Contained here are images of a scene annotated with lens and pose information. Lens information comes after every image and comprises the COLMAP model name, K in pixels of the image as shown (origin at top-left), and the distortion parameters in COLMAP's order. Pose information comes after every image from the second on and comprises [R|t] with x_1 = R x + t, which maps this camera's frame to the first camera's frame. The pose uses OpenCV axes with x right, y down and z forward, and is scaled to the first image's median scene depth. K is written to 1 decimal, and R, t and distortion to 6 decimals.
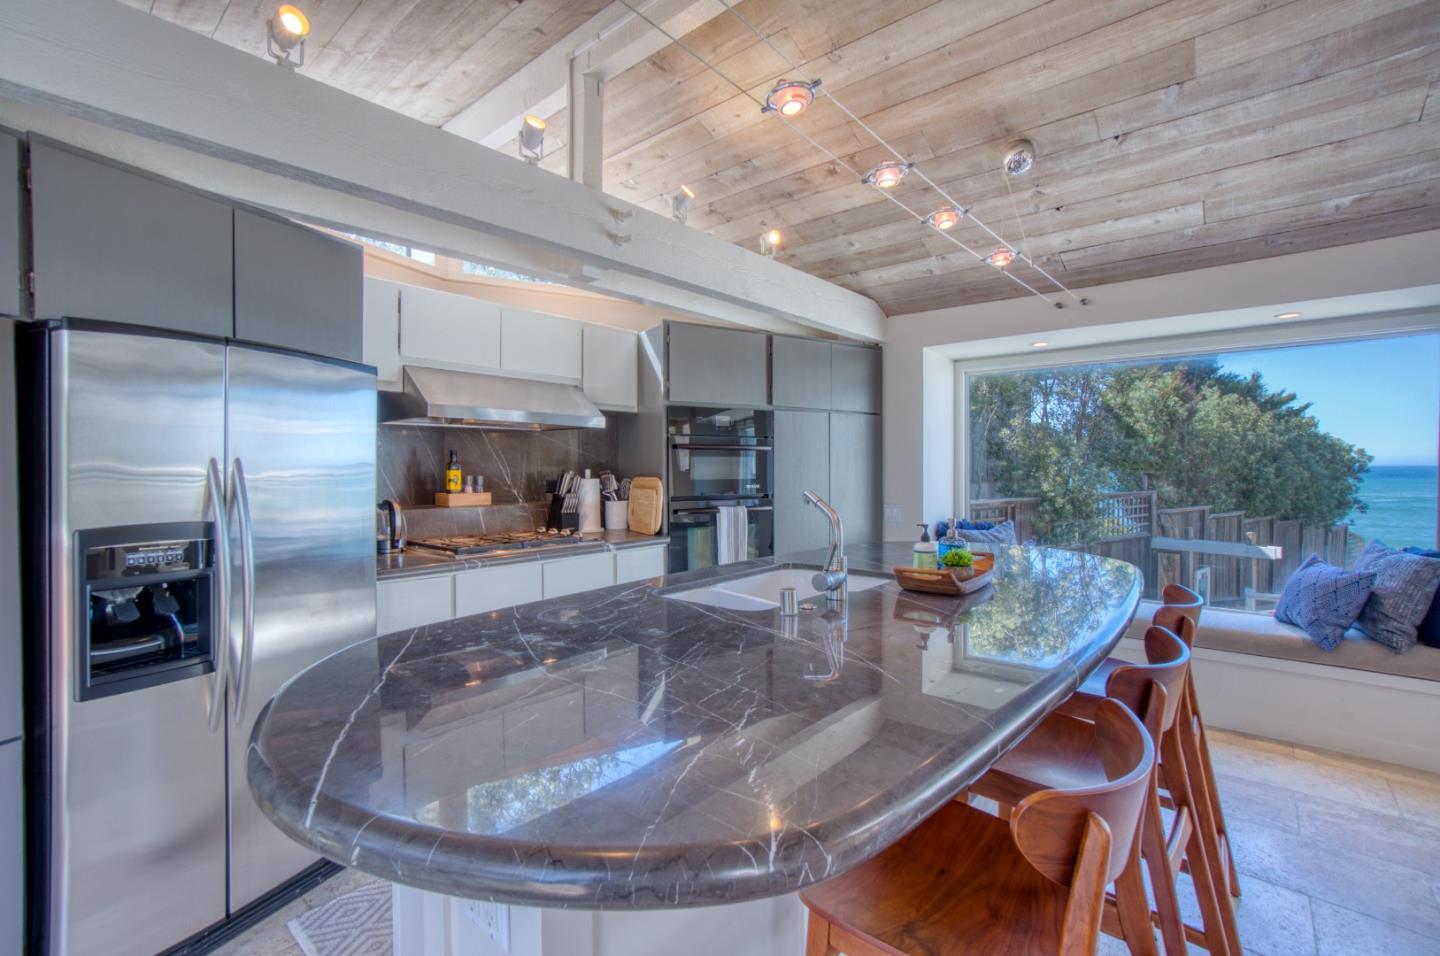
lens RADIAL K [[649.9, 0, 720.0], [0, 649.9, 478.0], [0, 0, 1]] dist [-0.056289, 0.021087]
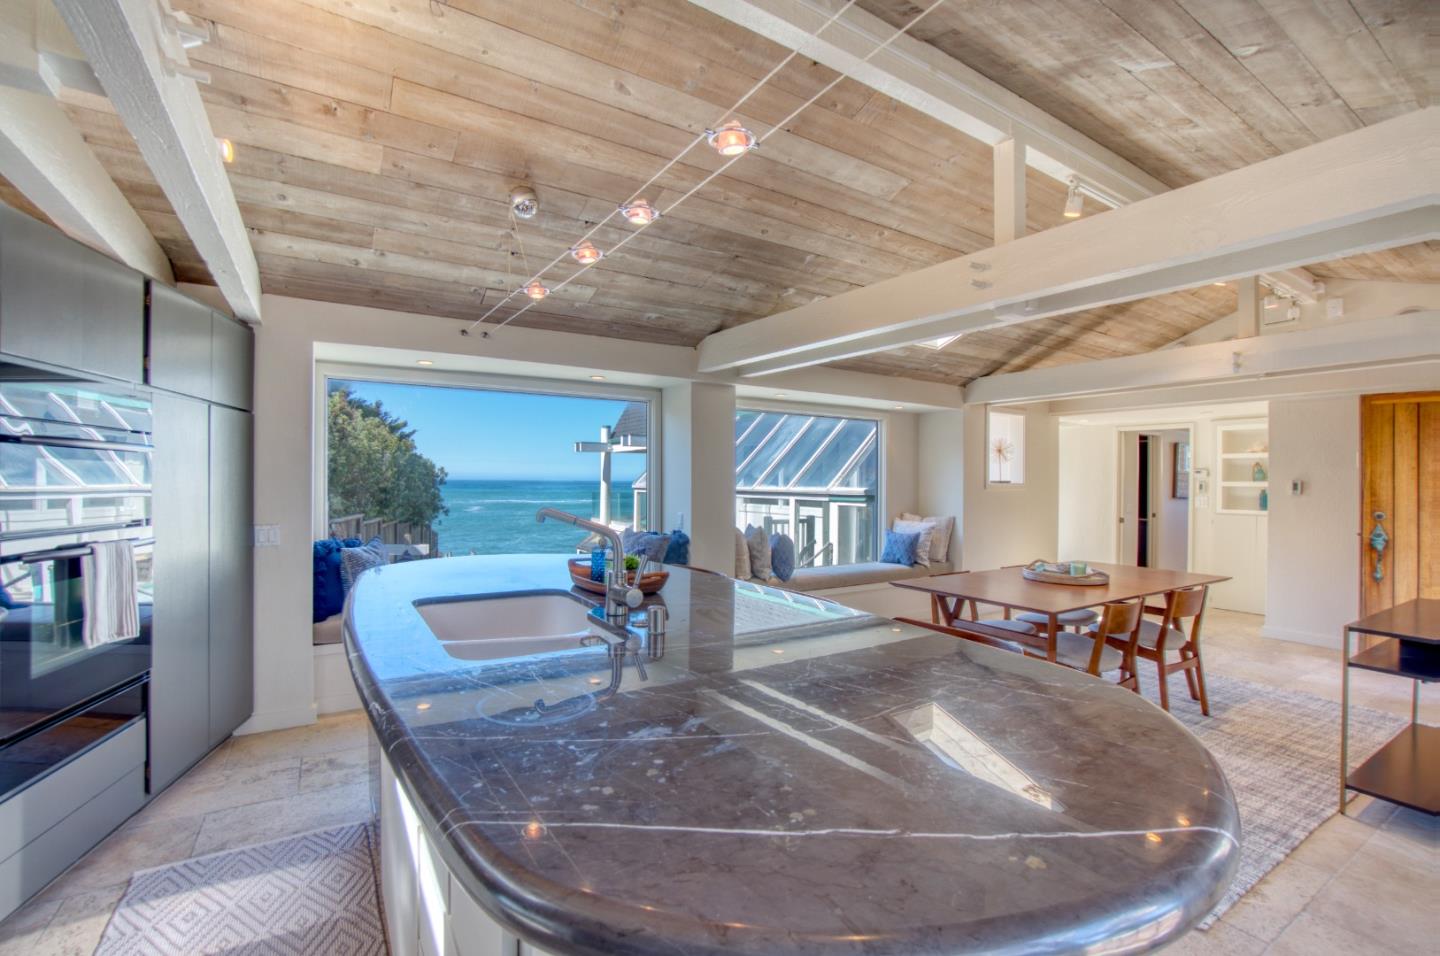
lens RADIAL K [[624.9, 0, 710.1], [0, 624.9, 481.6], [0, 0, 1]] dist [-0.067767, 0.021906]
pose [[0.300737, 0.005027, 0.953694, -0.097179], [0.007403, 0.999944, -0.007606, -0.001385], [-0.953678, 0.009347, 0.300683, 0.080628]]
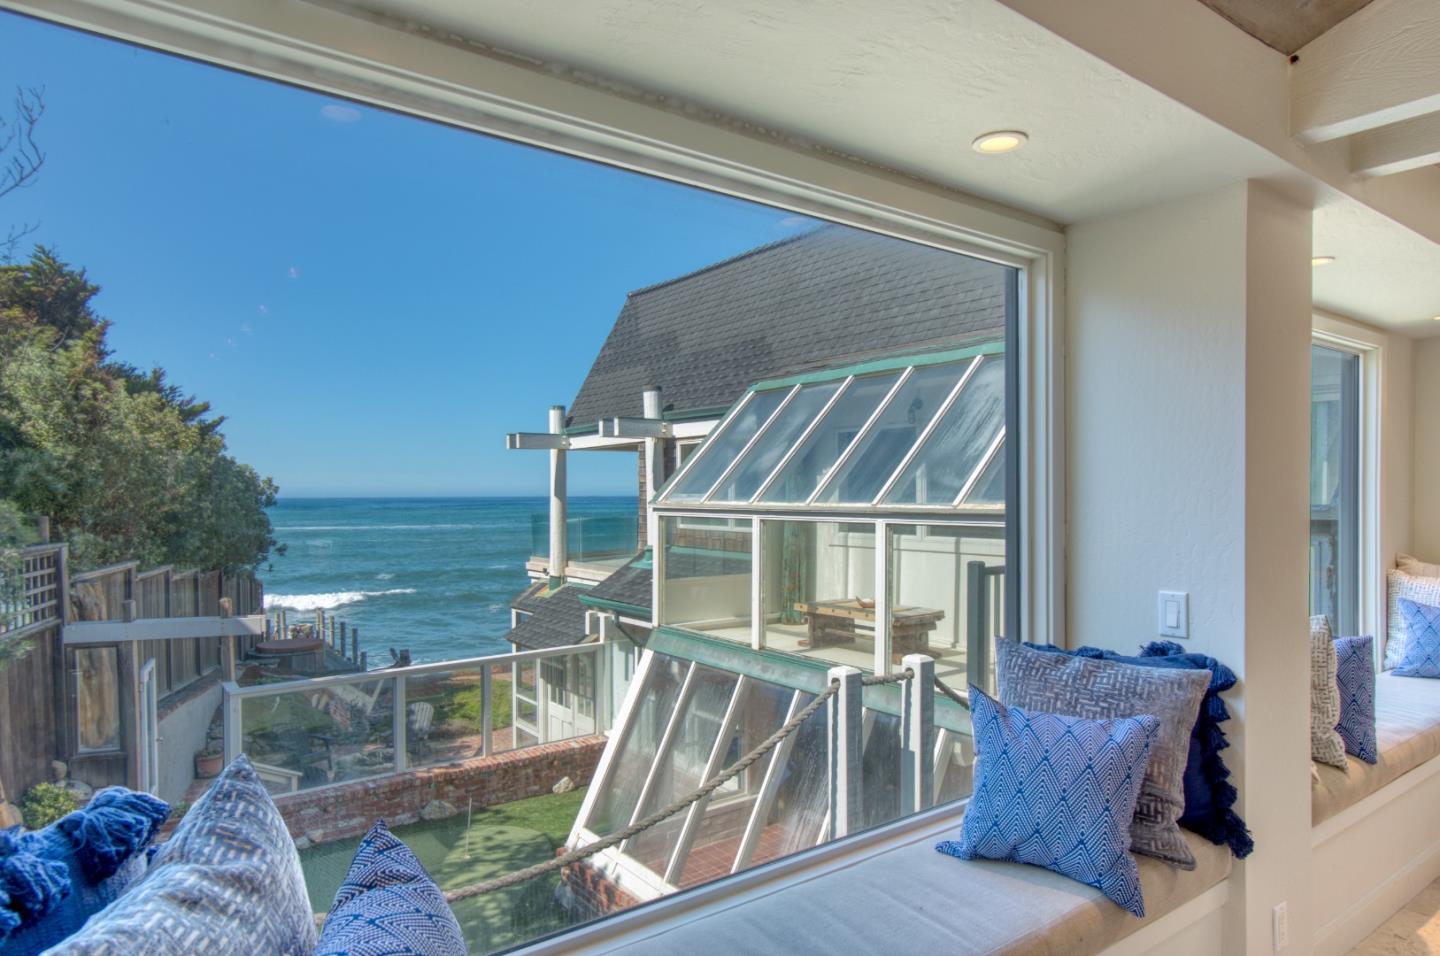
lens RADIAL K [[853.4, 0, 698.4], [0, 853.4, 514.6], [0, 0, 1]] dist [-0.003131, 0.001045]
pose [[0.232591, -0.021313, 0.972341, 0.072428], [0.021886, 0.999621, 0.016676, -0.005709], [-0.972328, 0.017402, 0.232970, 0.266358]]
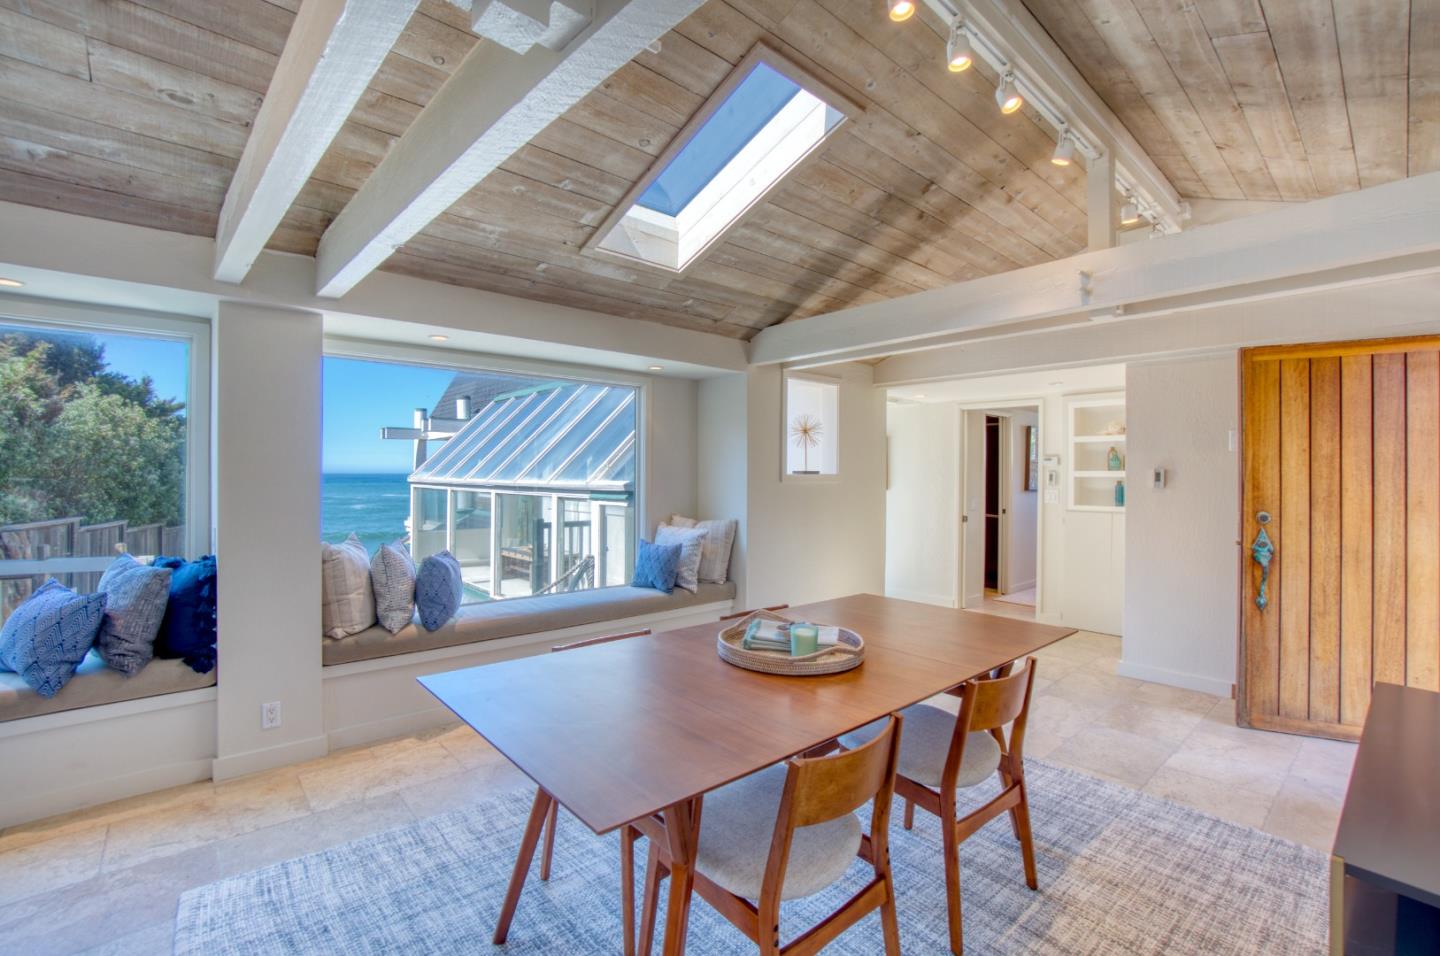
lens RADIAL K [[629.0, 0, 720.0], [0, 629.0, 478.0], [0, 0, 1]] dist [-0.068673, 0.019244]
pose [[0.131101, -0.002063, 0.991367, 0.072125], [0.012265, 0.999925, 0.000459, -0.000420], [-0.991293, 0.012099, 0.131116, 0.003994]]
